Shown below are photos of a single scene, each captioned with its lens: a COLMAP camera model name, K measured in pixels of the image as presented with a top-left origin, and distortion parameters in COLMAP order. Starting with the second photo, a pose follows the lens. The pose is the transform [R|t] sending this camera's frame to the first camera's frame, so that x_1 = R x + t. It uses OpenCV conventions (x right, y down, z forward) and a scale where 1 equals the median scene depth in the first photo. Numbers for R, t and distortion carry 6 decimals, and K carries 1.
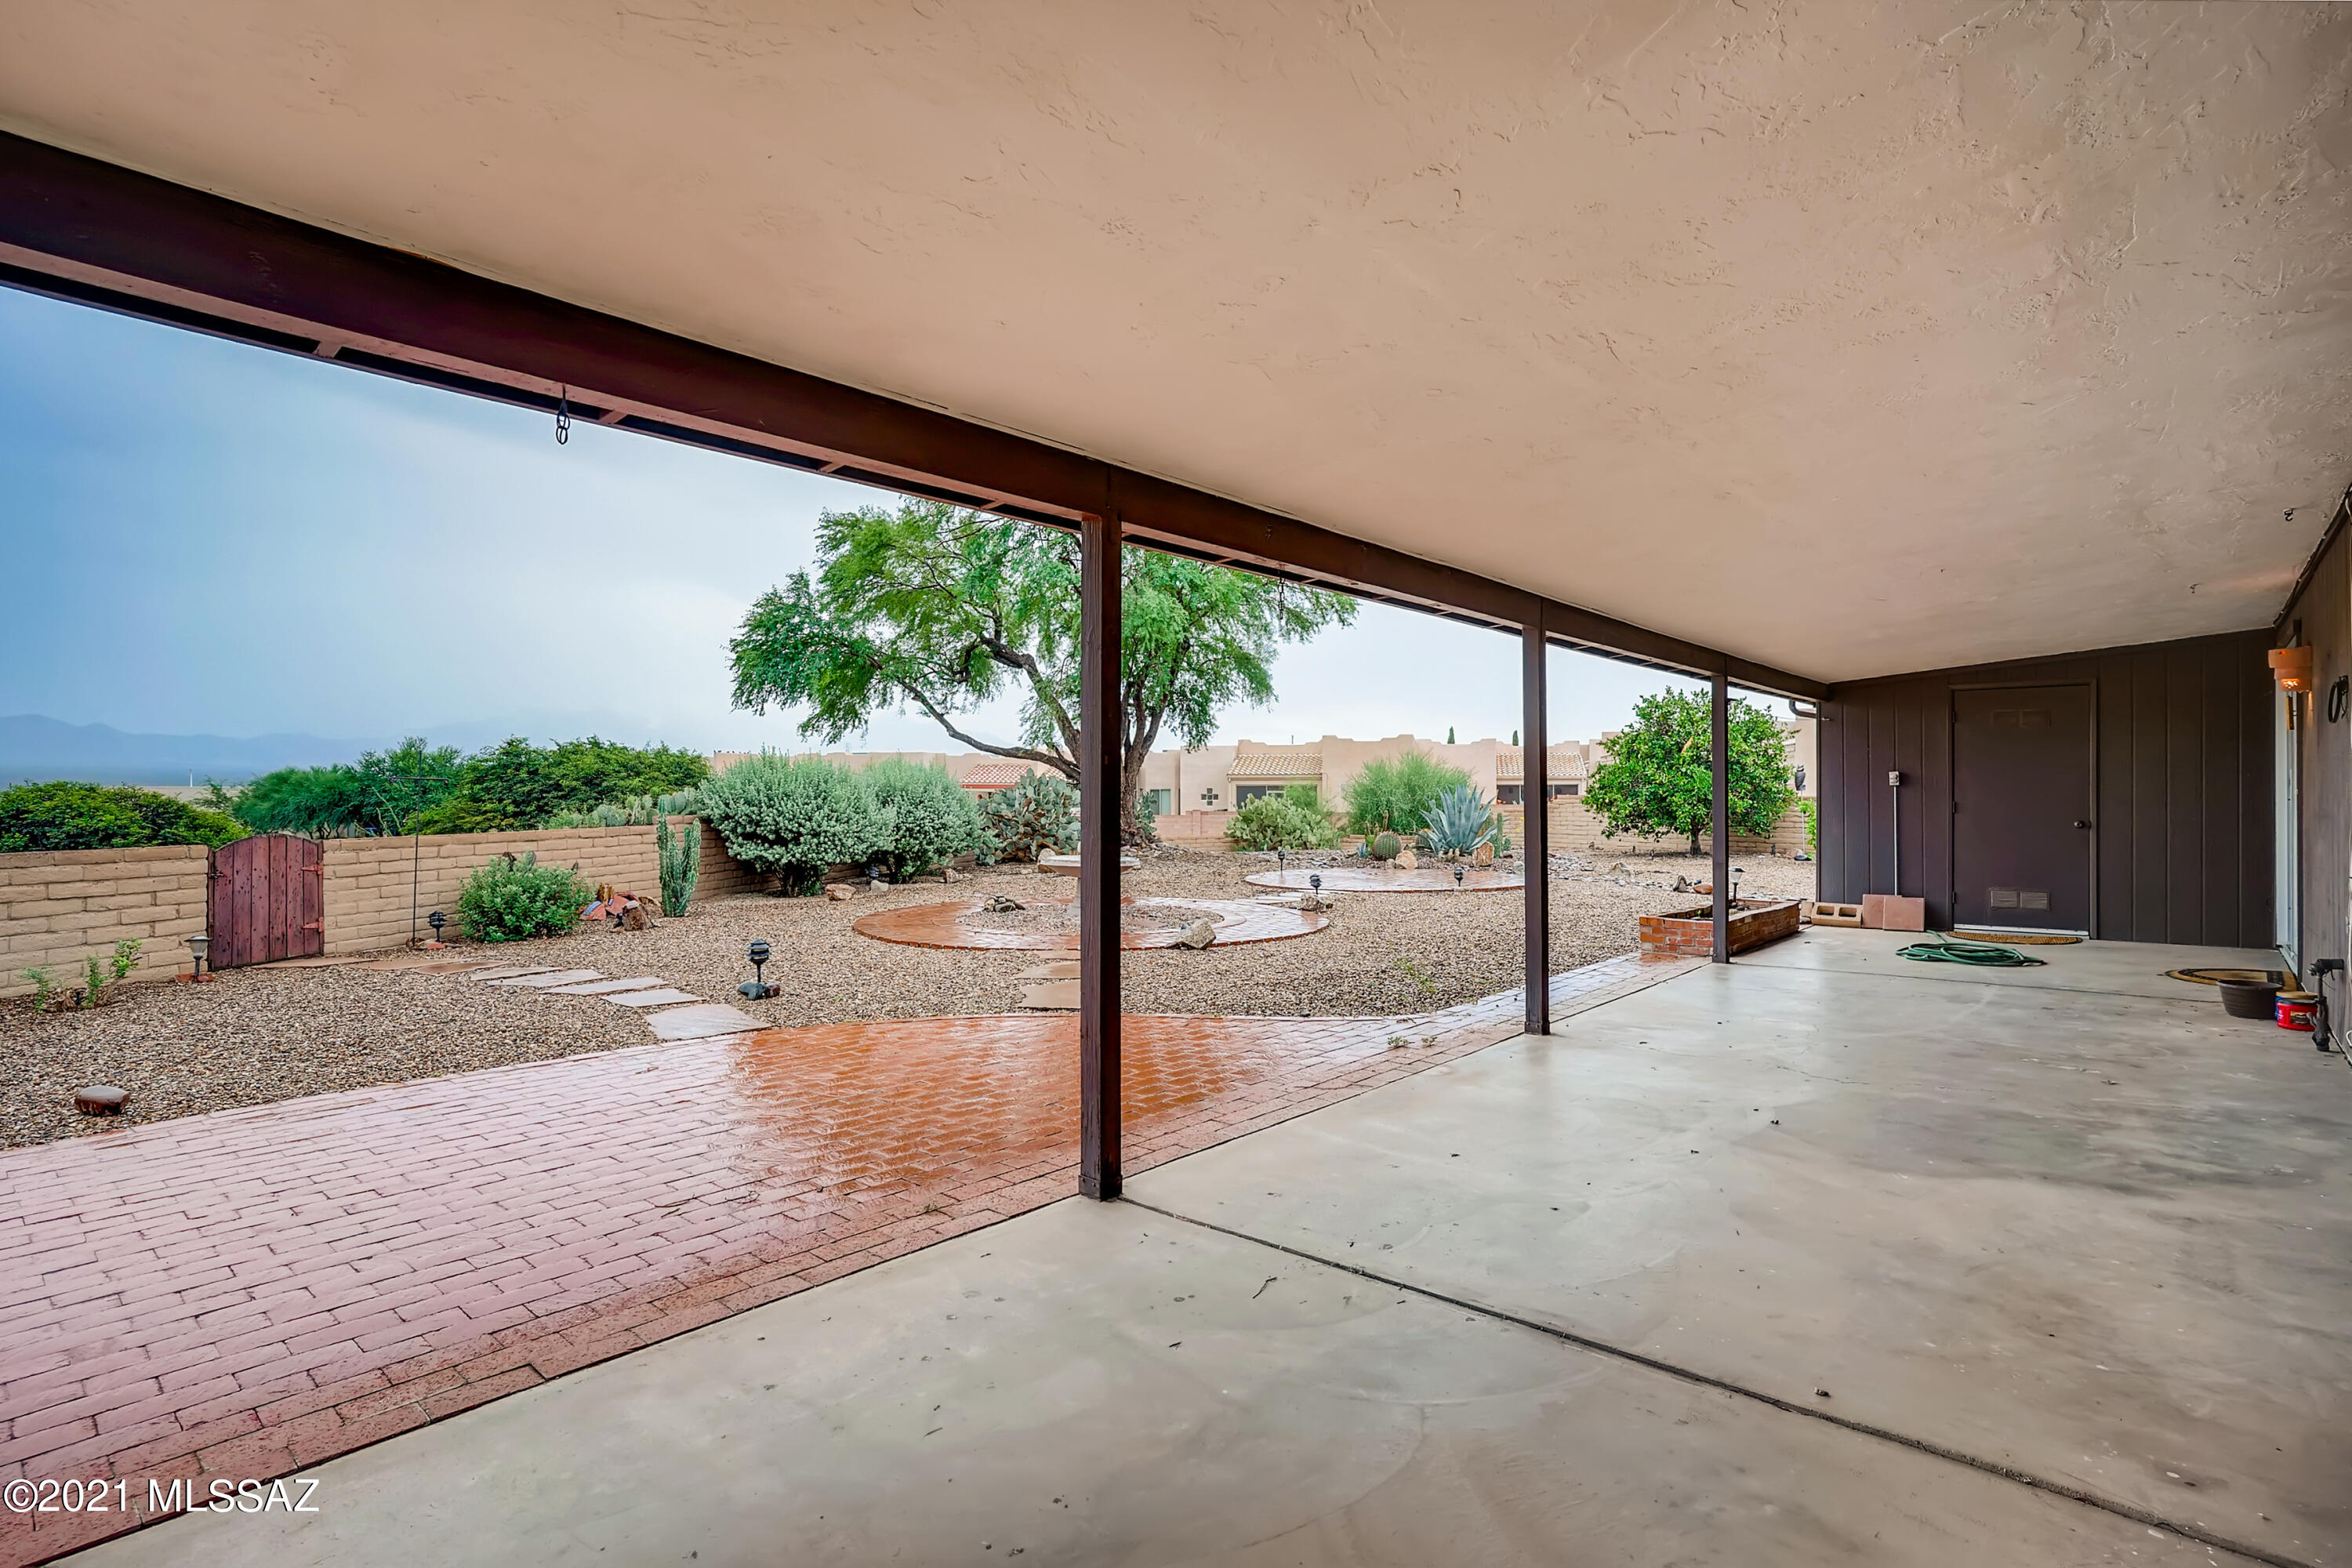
lens RADIAL K [[1152.5, 0, 1176.8], [0, 1152.5, 784.6], [0, 0, 1]] dist [-0.037003, 0.019142]
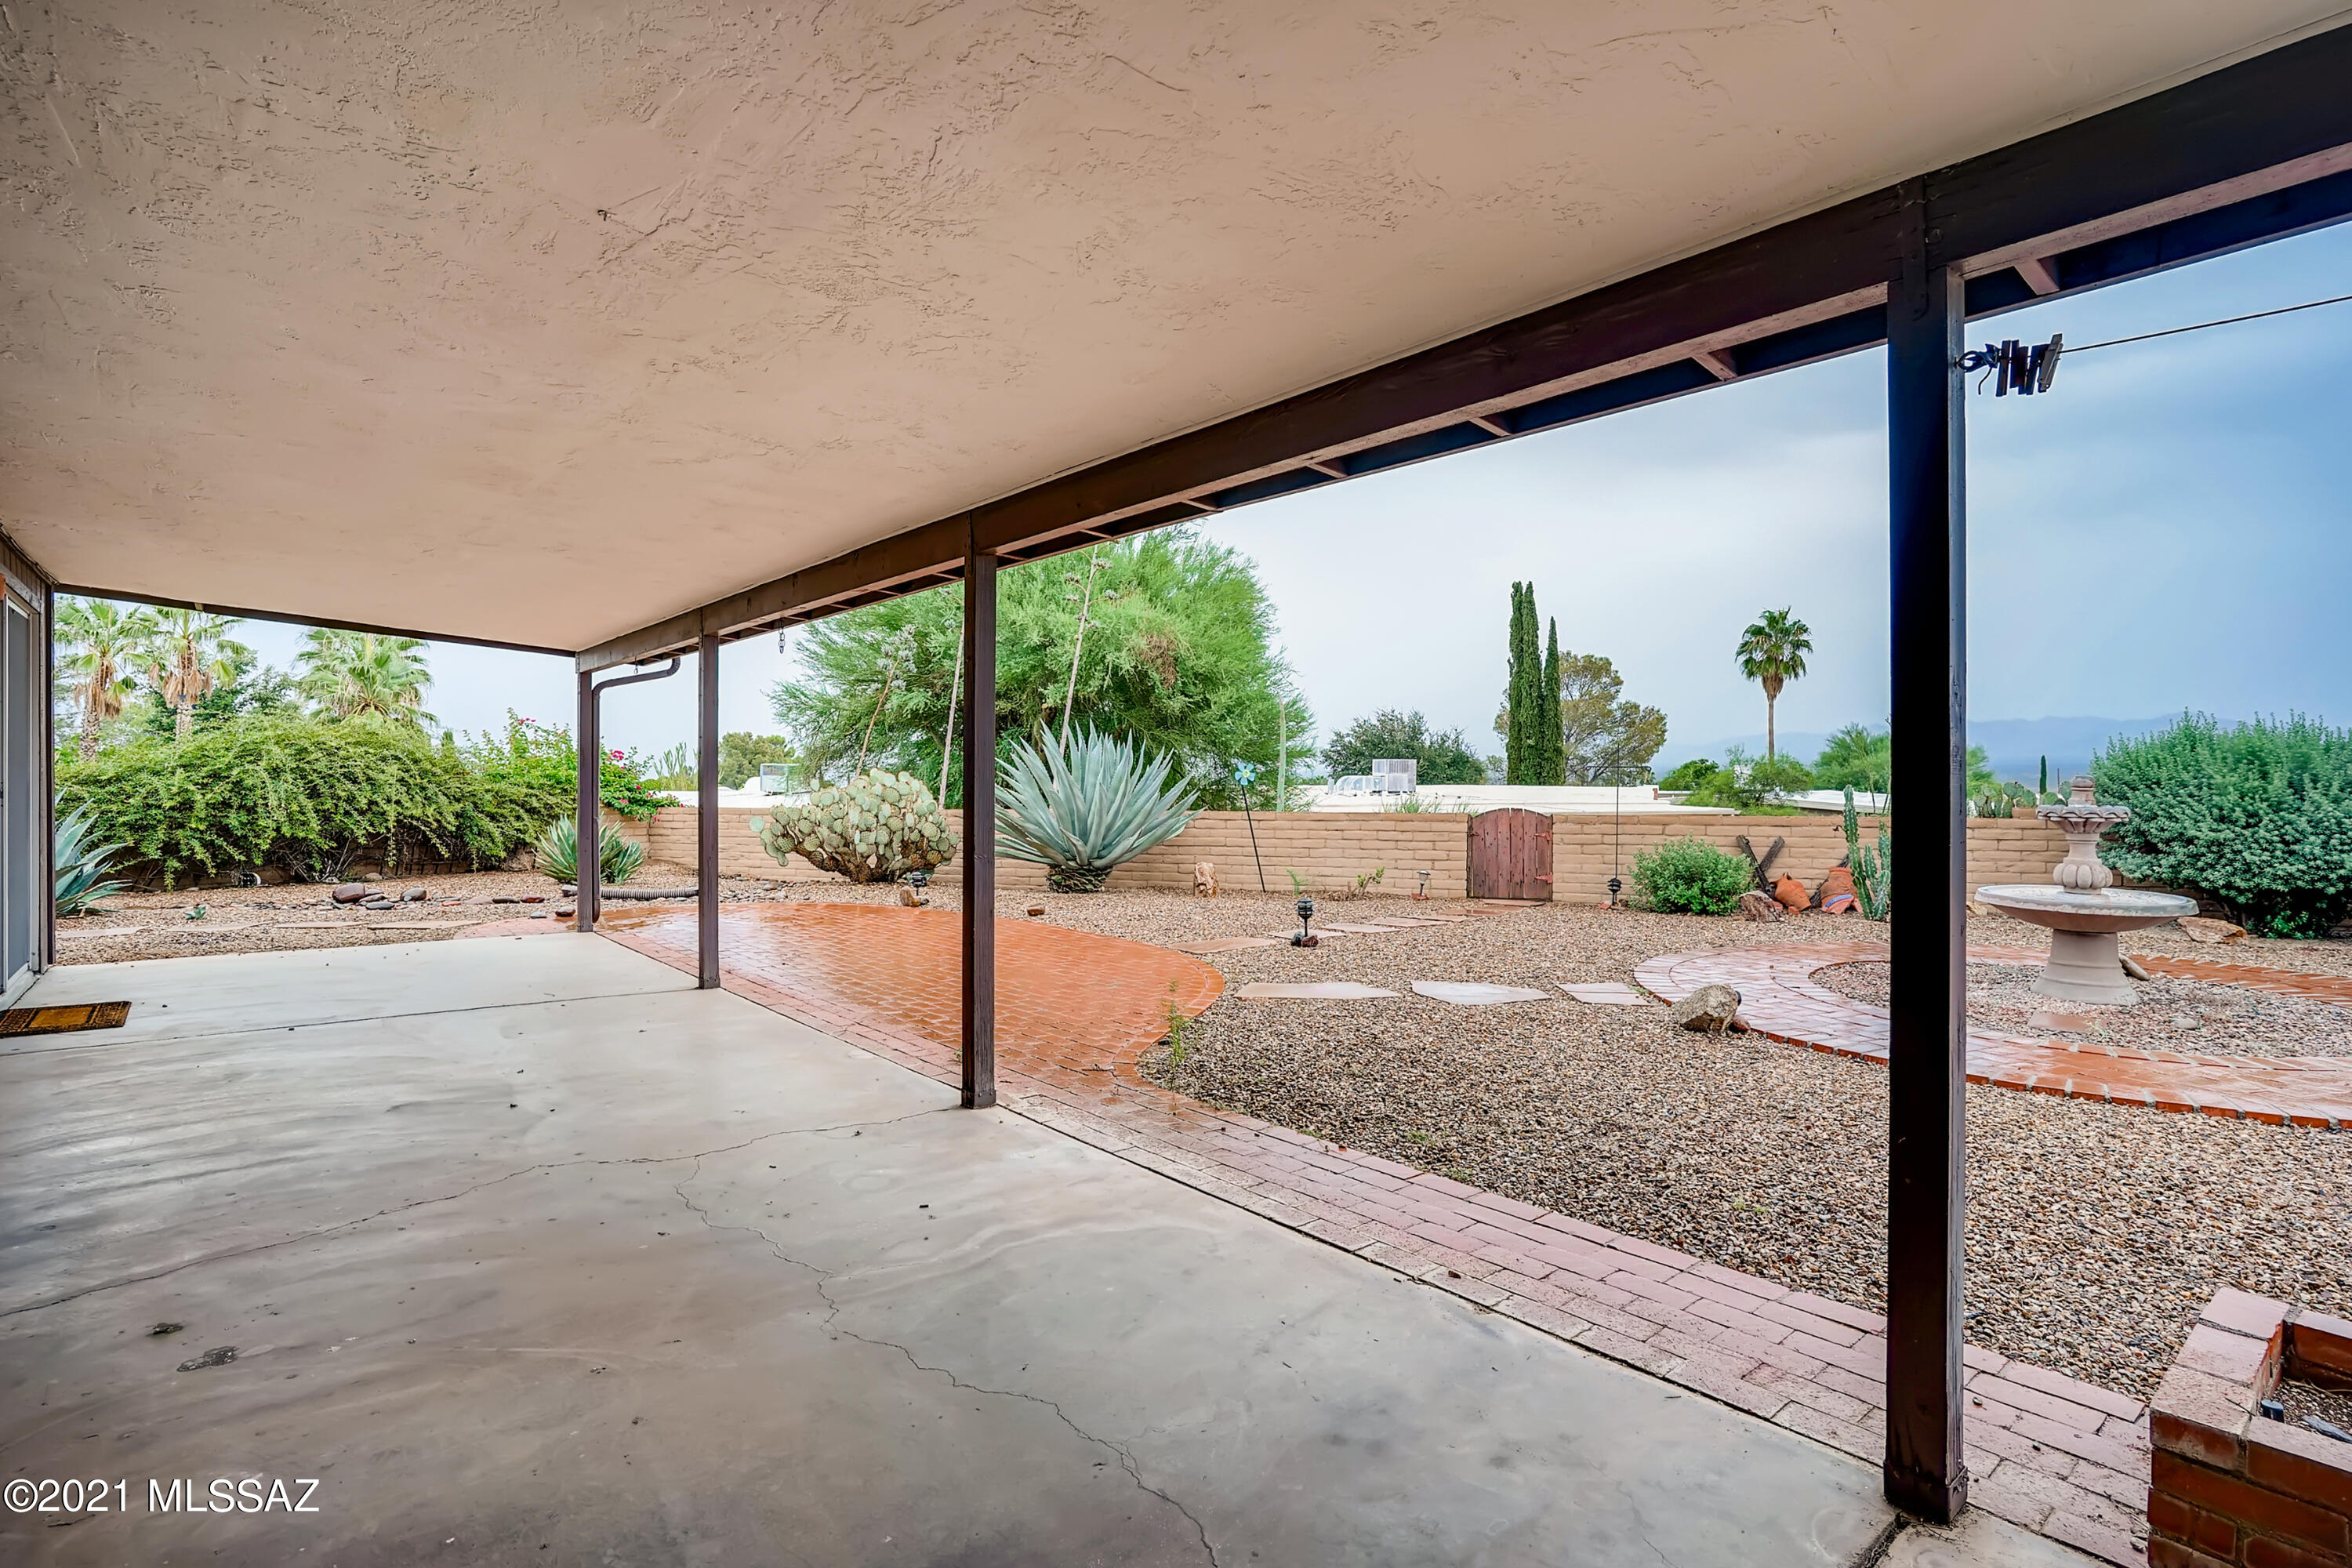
lens RADIAL K [[1152.5, 0, 1189.1], [0, 1152.5, 781.0], [0, 0, 1]] dist [-0.037003, 0.019142]
pose [[-0.111177, 0.004085, -0.993792, 0.673581], [0.002230, 0.999990, 0.003861, 0.003585], [0.993798, -0.001787, -0.111185, 0.779357]]
